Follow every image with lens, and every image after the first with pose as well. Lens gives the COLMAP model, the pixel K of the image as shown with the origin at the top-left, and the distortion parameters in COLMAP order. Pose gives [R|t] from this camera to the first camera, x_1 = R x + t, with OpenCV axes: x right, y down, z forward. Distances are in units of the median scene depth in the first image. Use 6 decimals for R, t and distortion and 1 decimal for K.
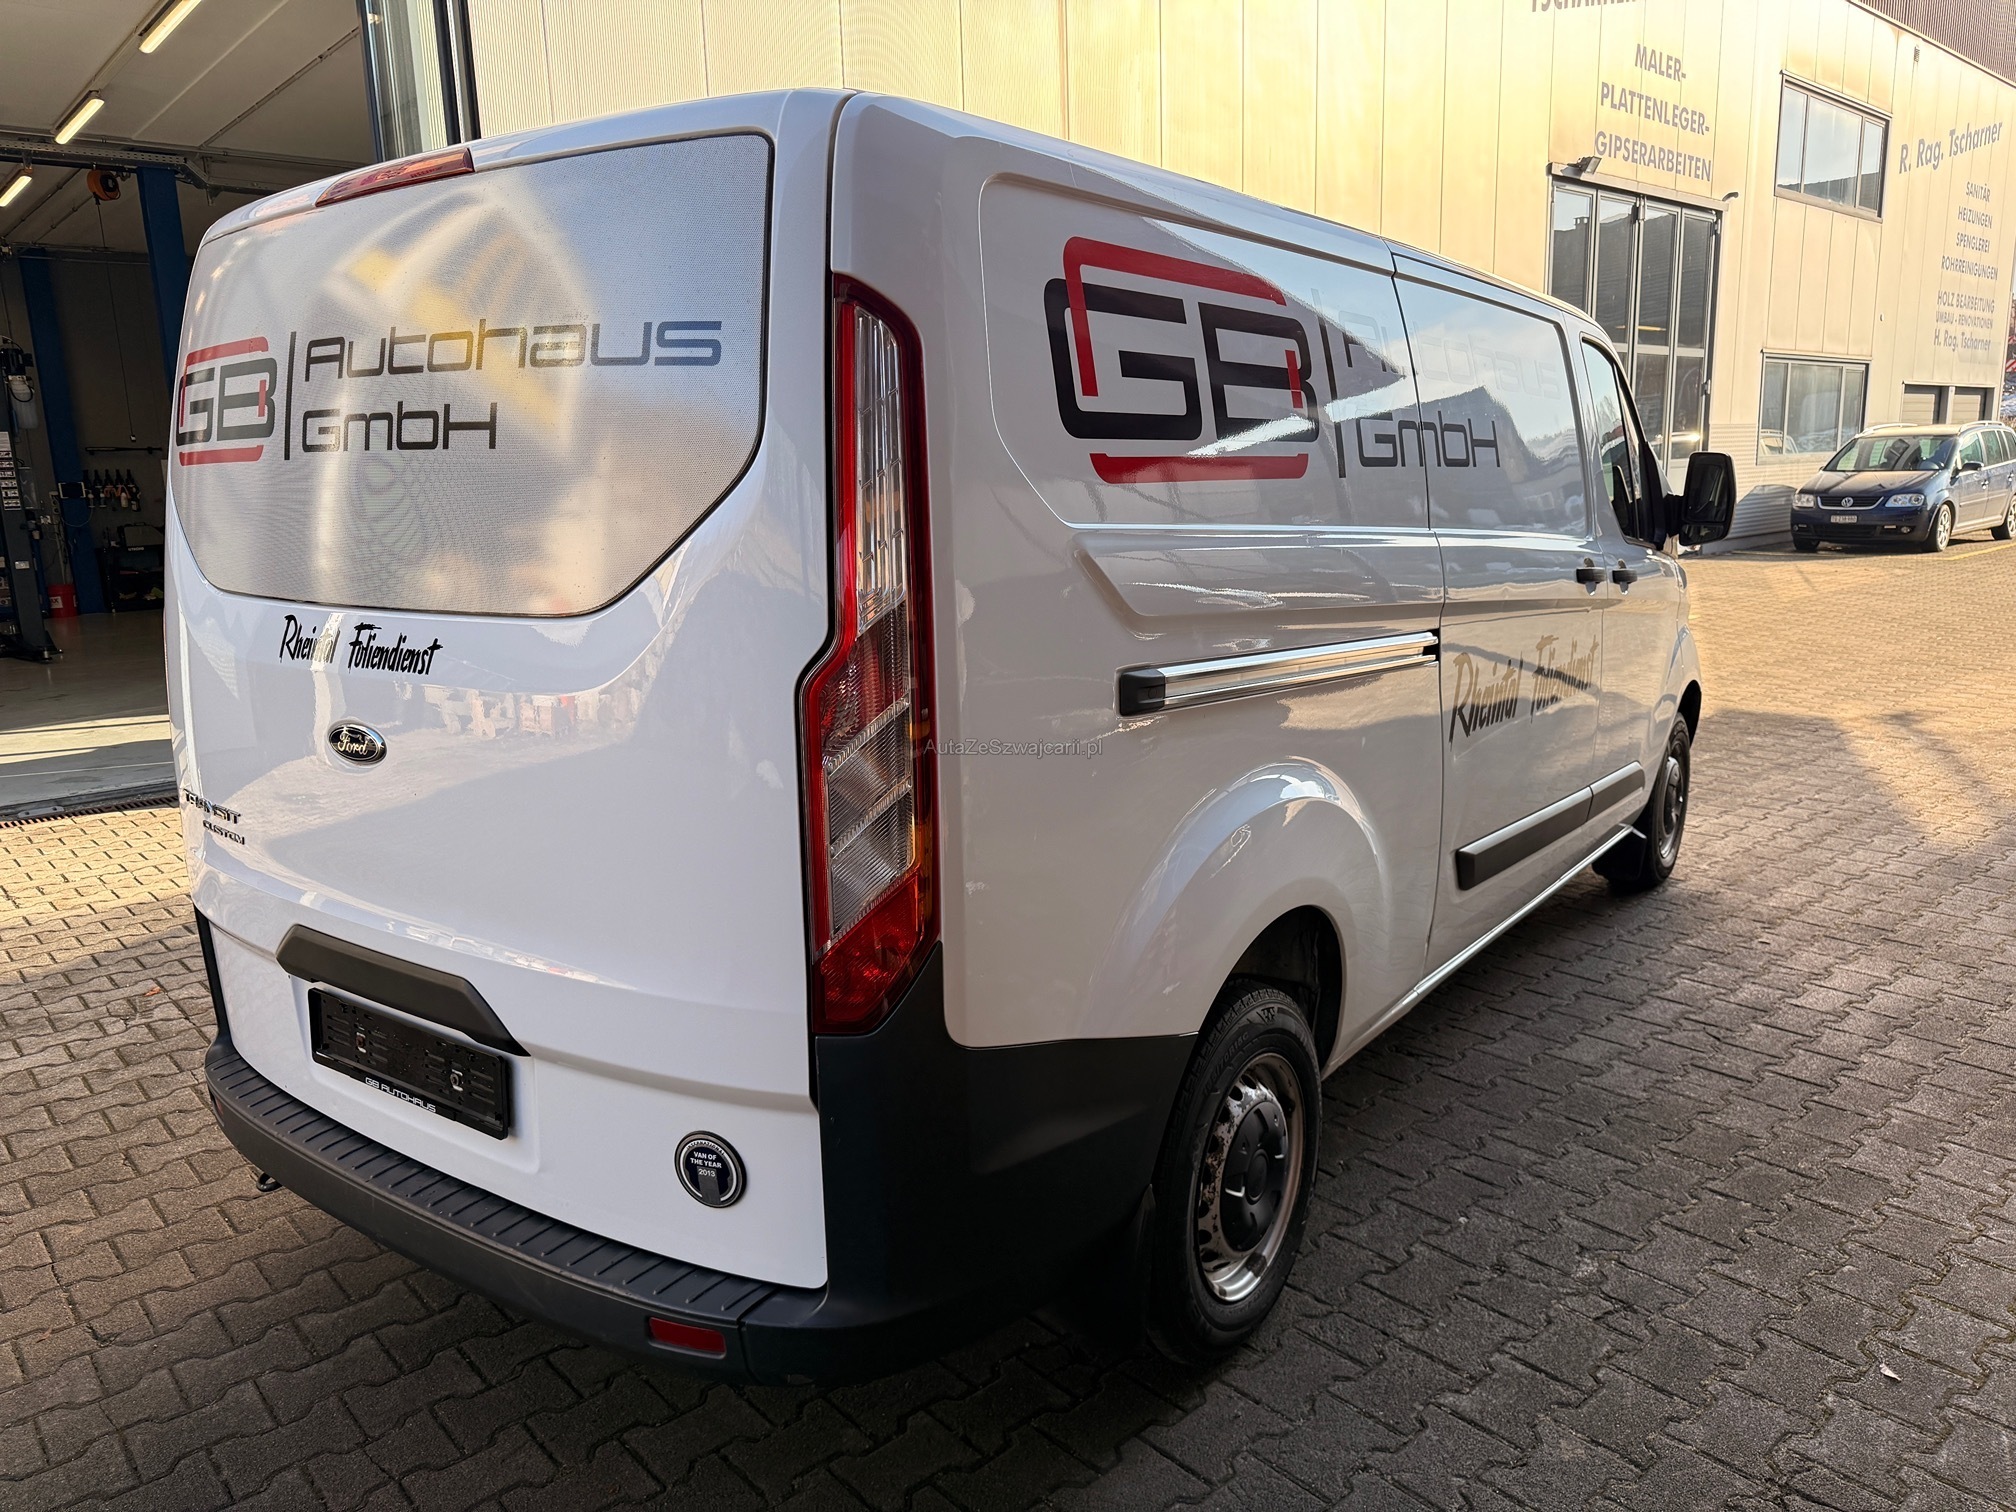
lens RADIAL K [[1412.0, 0, 1002.7], [0, 1412.0, 742.0], [0, 0, 1]] dist [0.042759, -0.053356]
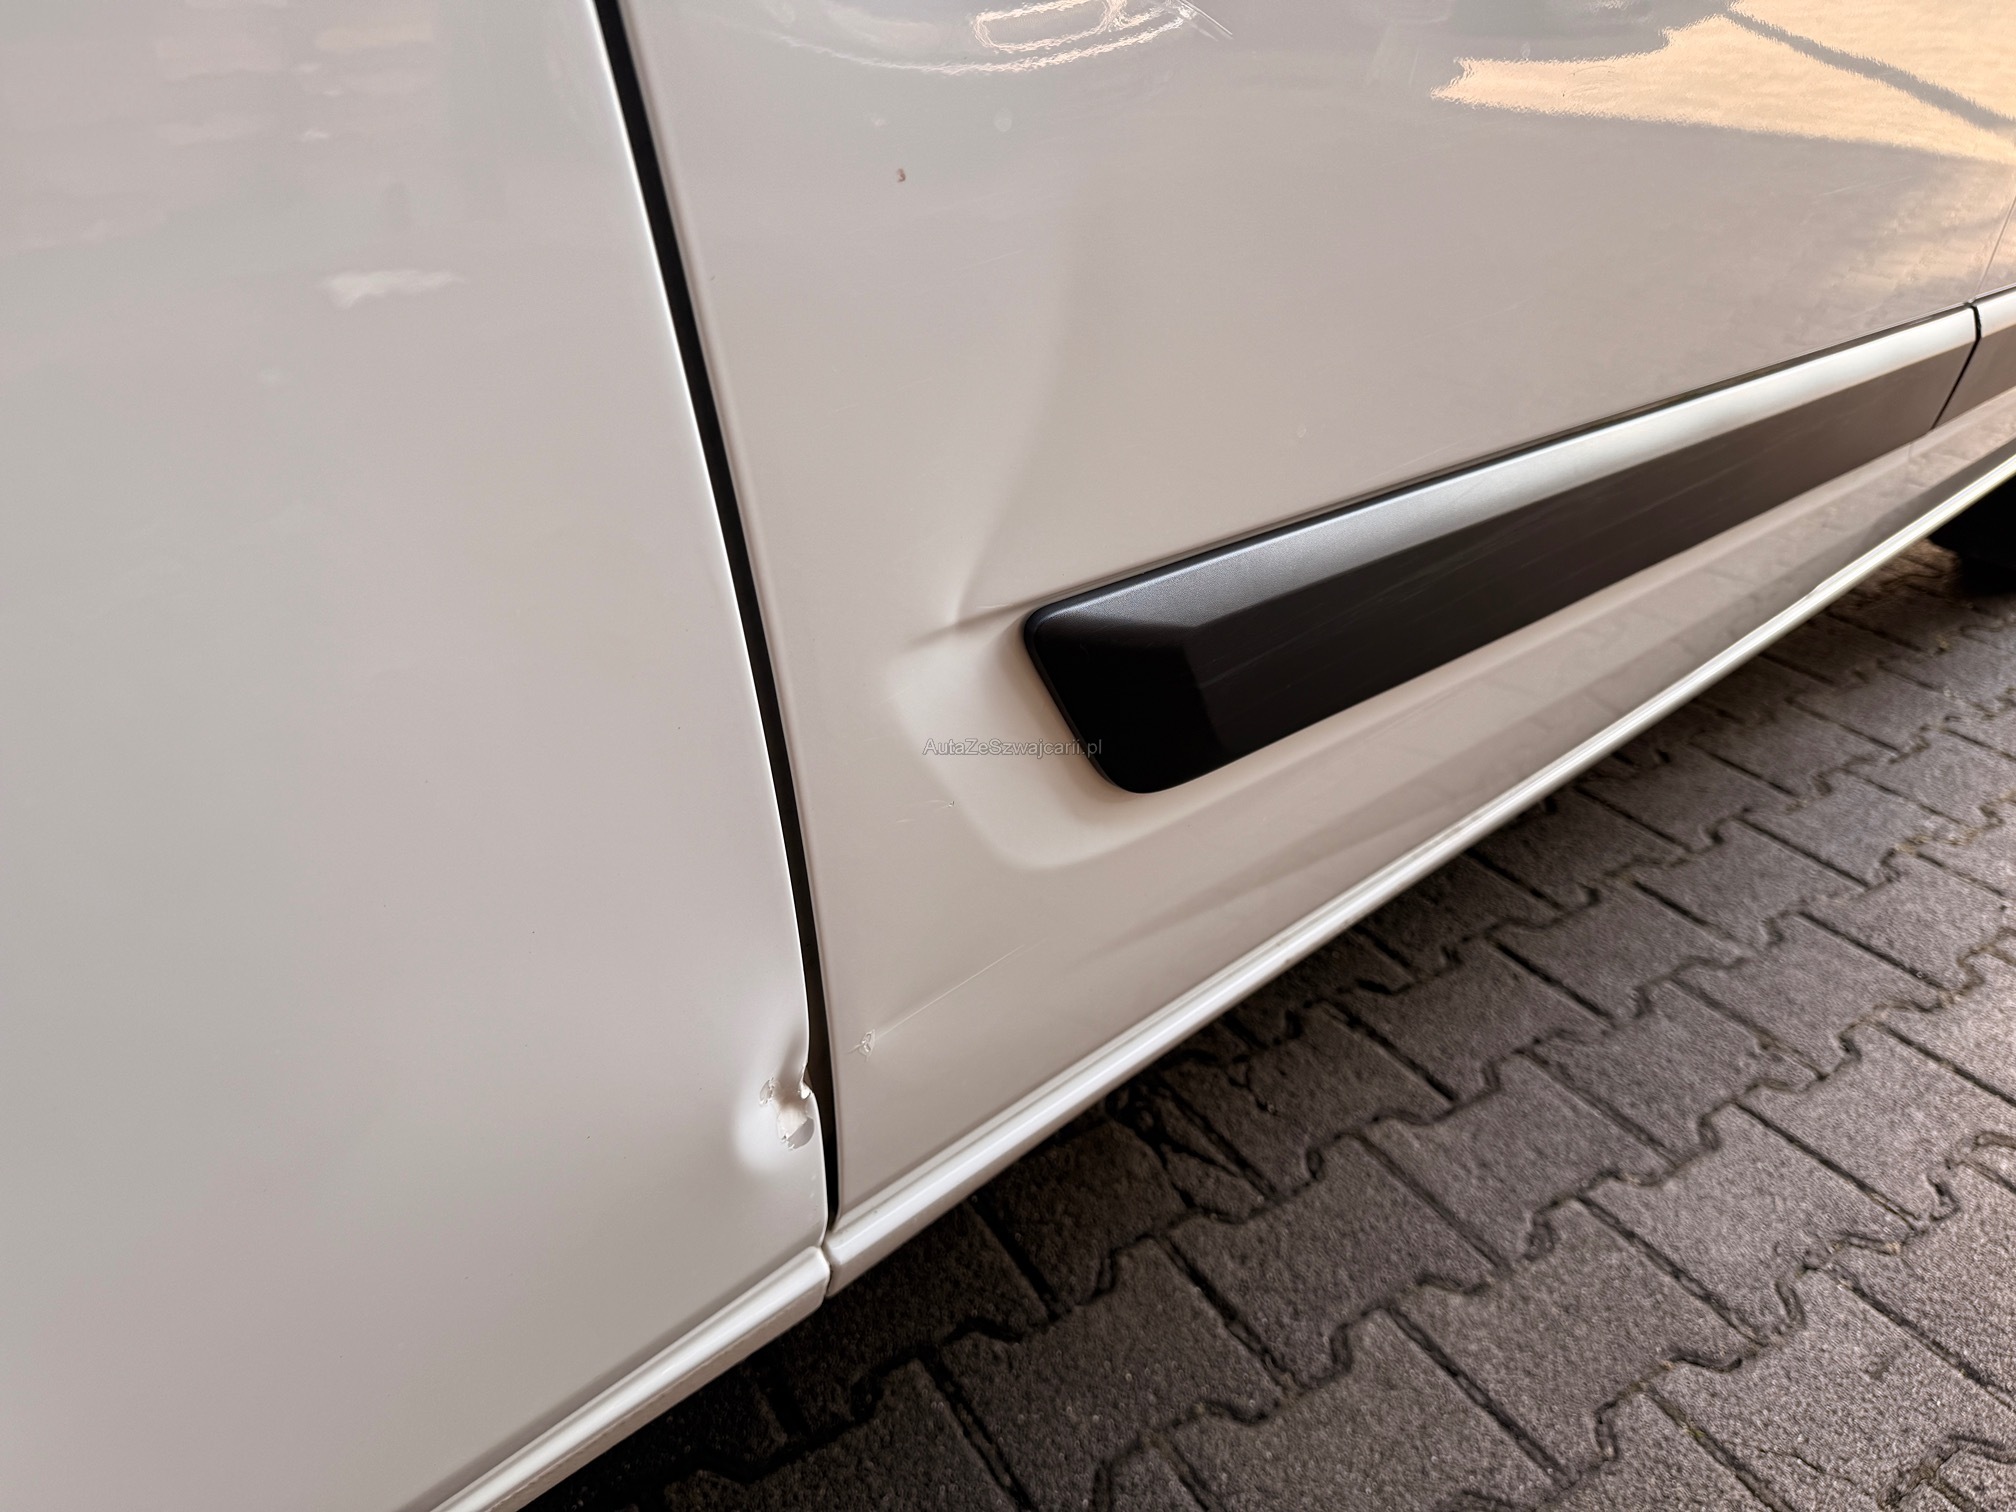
lens RADIAL K [[1412.0, 0, 1002.9], [0, 1412.0, 758.4], [0, 0, 1]] dist [0.042759, -0.053356]
pose [[0.981044, 0.111029, -0.158825, 0.272570], [-0.053557, 0.943014, 0.328414, 0.030577], [0.186237, -0.313683, 0.931085, 0.662568]]
